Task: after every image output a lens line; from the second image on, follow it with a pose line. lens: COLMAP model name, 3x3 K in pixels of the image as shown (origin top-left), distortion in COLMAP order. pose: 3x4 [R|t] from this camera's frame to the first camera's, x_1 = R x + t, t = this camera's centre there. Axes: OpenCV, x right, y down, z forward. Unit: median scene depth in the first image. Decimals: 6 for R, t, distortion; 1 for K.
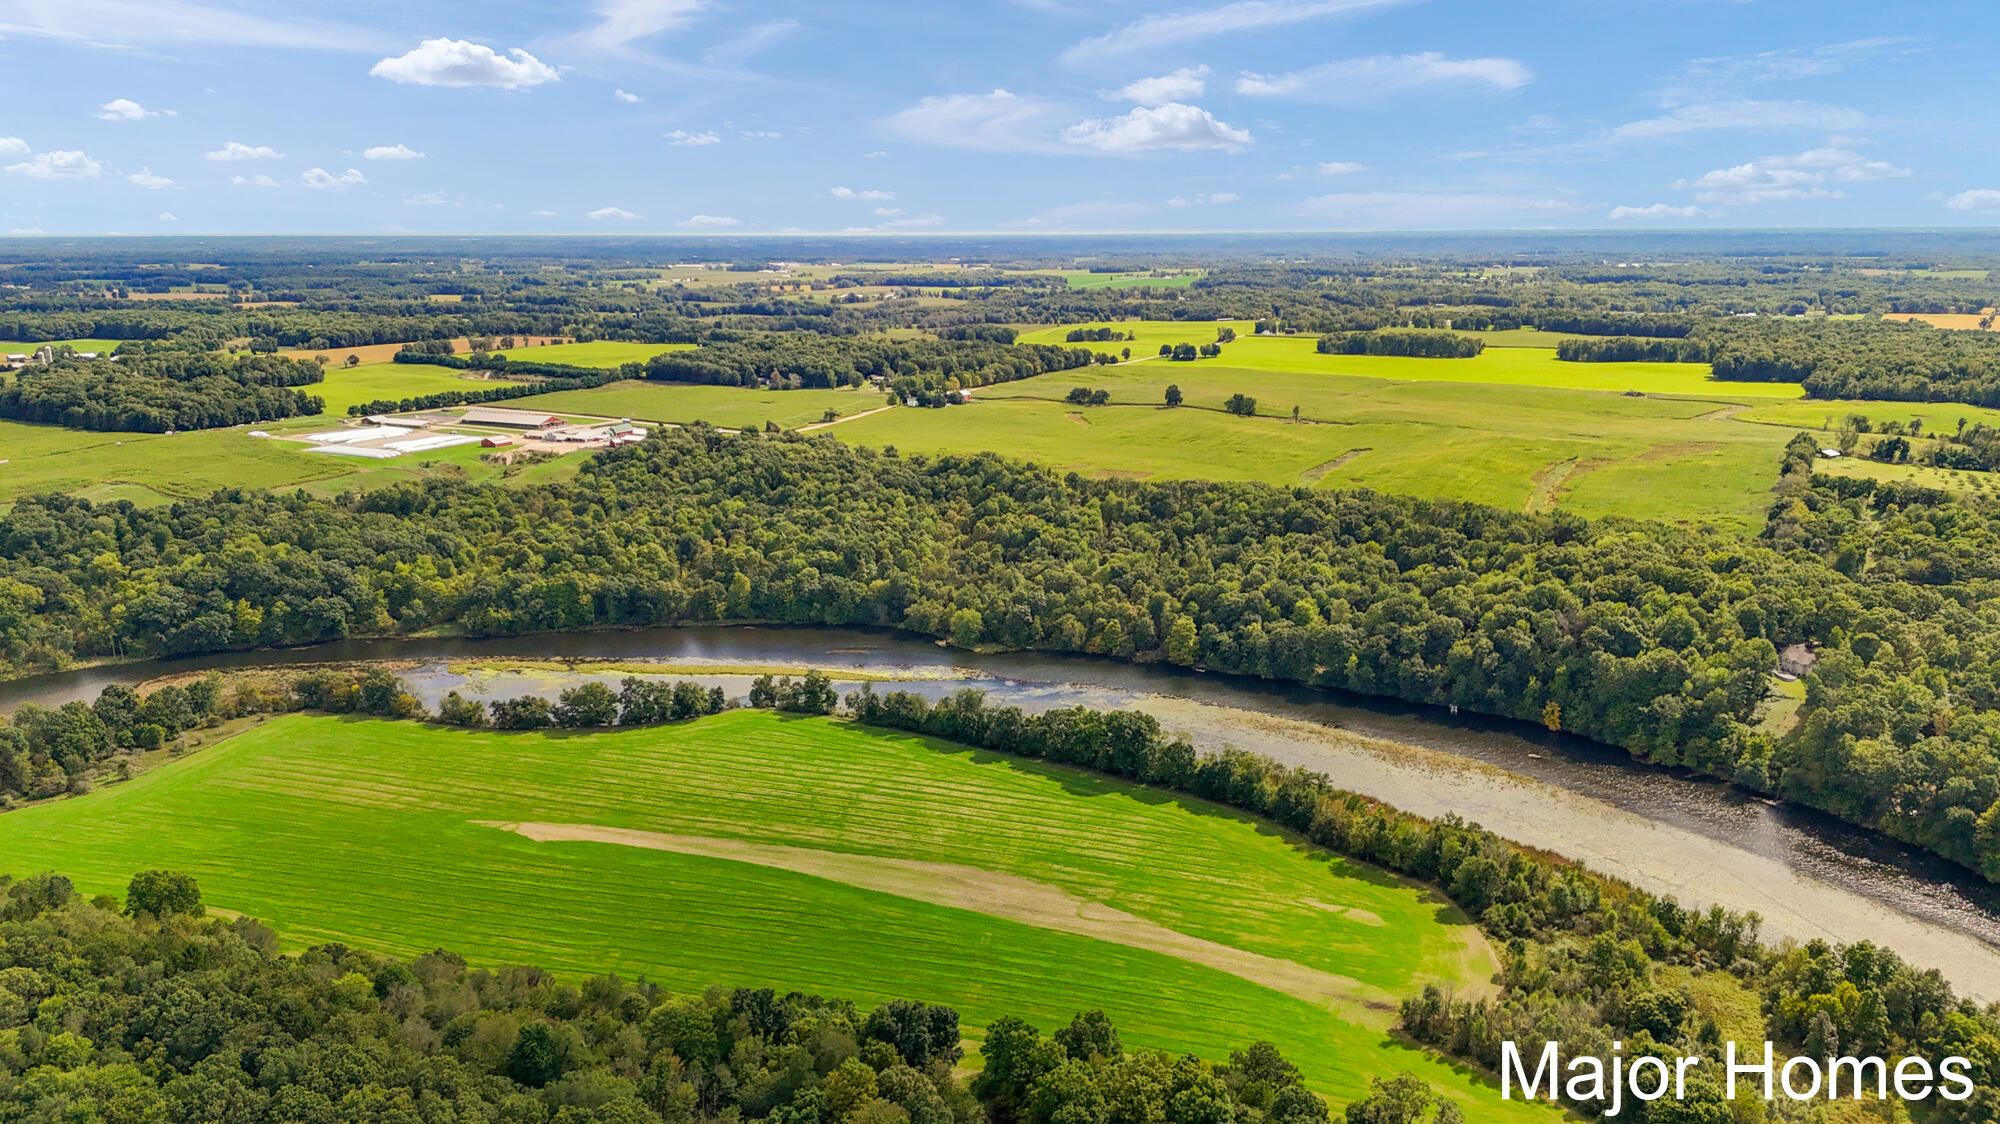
lens RADIAL K [[1394.4, 0, 1000.0], [0, 1394.4, 562.0], [0, 0, 1]] dist [0.069076, -0.074354]
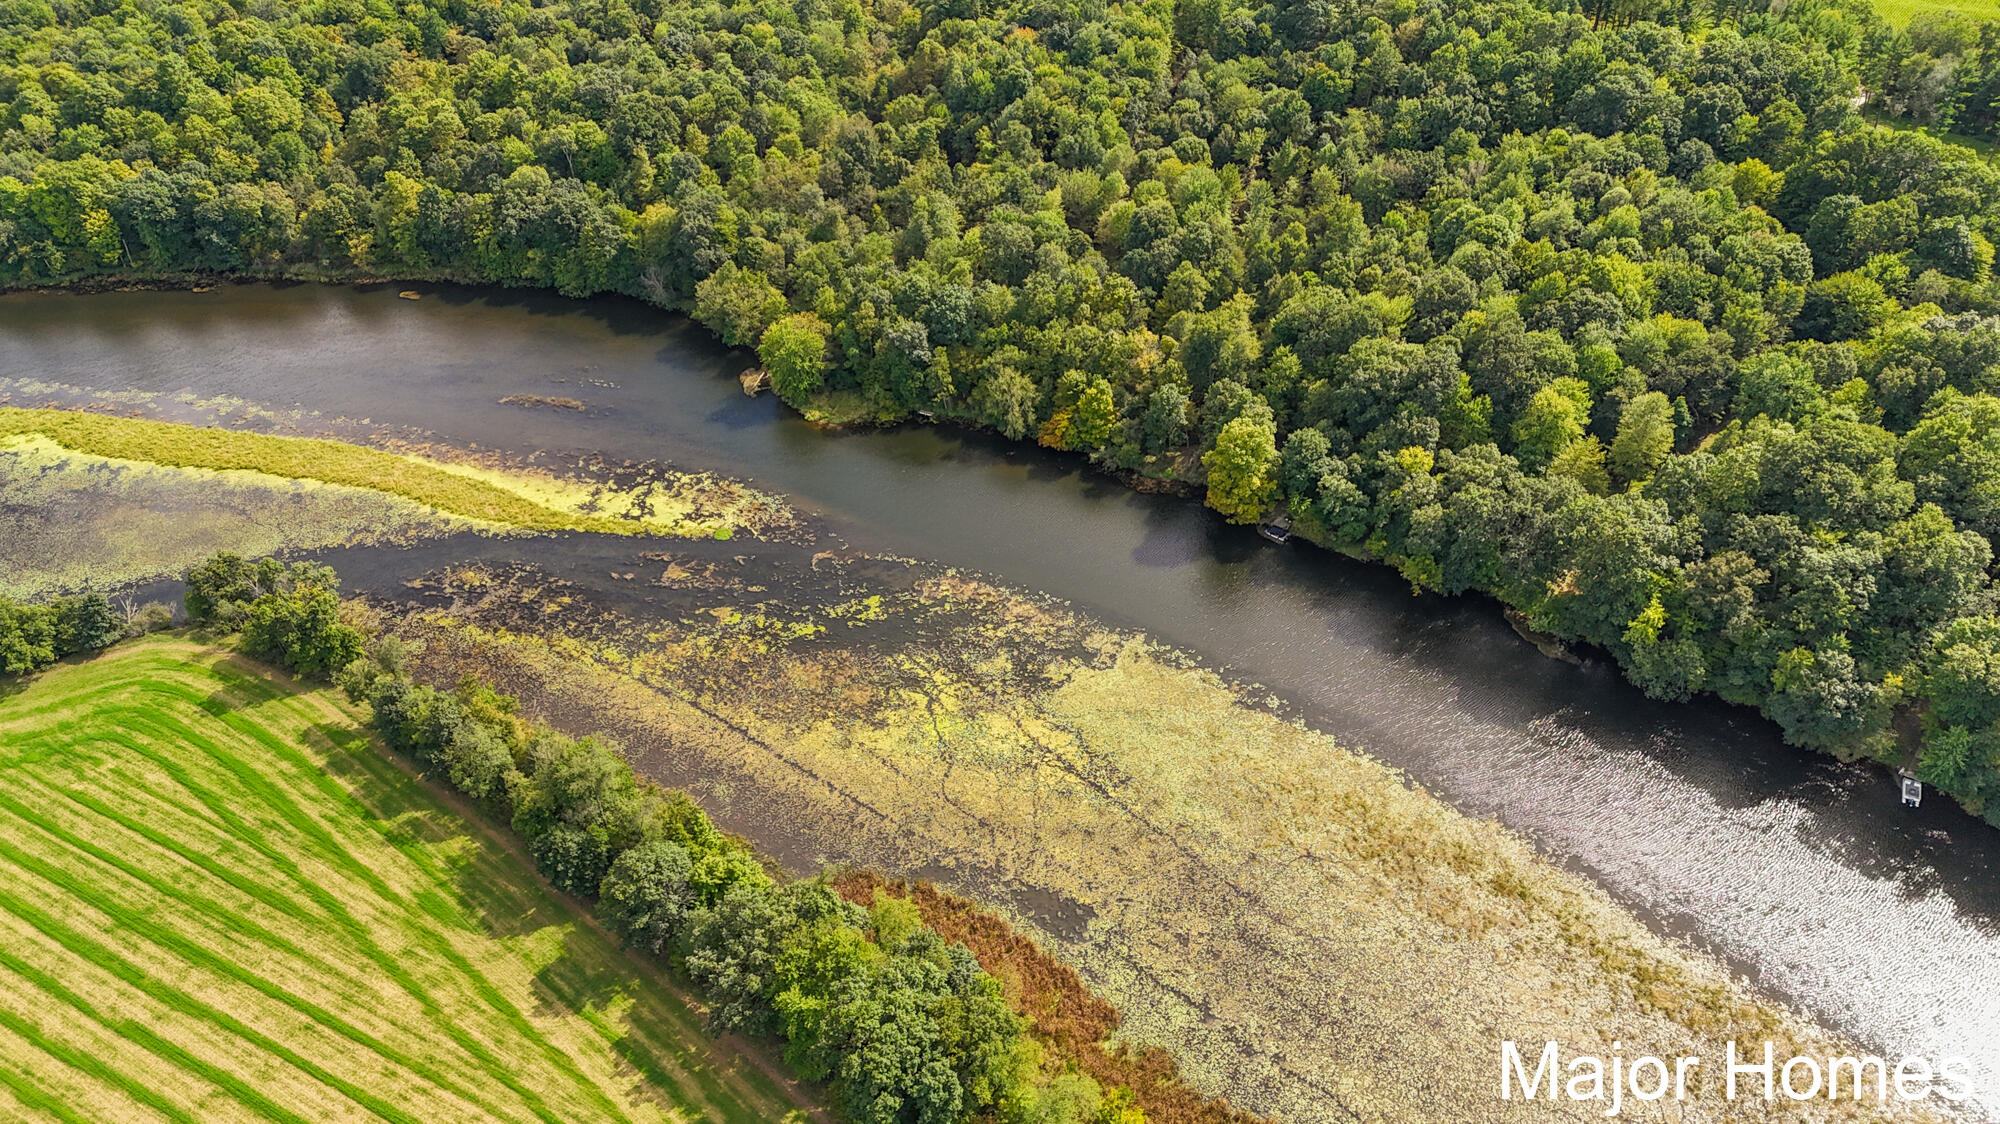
lens RADIAL K [[1394.4, 0, 1000.0], [0, 1394.4, 562.0], [0, 0, 1]] dist [0.069076, -0.074354]
pose [[0.988642, 0.081771, -0.126099, 0.107799], [-0.017497, 0.895947, 0.443815, -0.100528], [0.149269, -0.436568, 0.887202, 0.561220]]
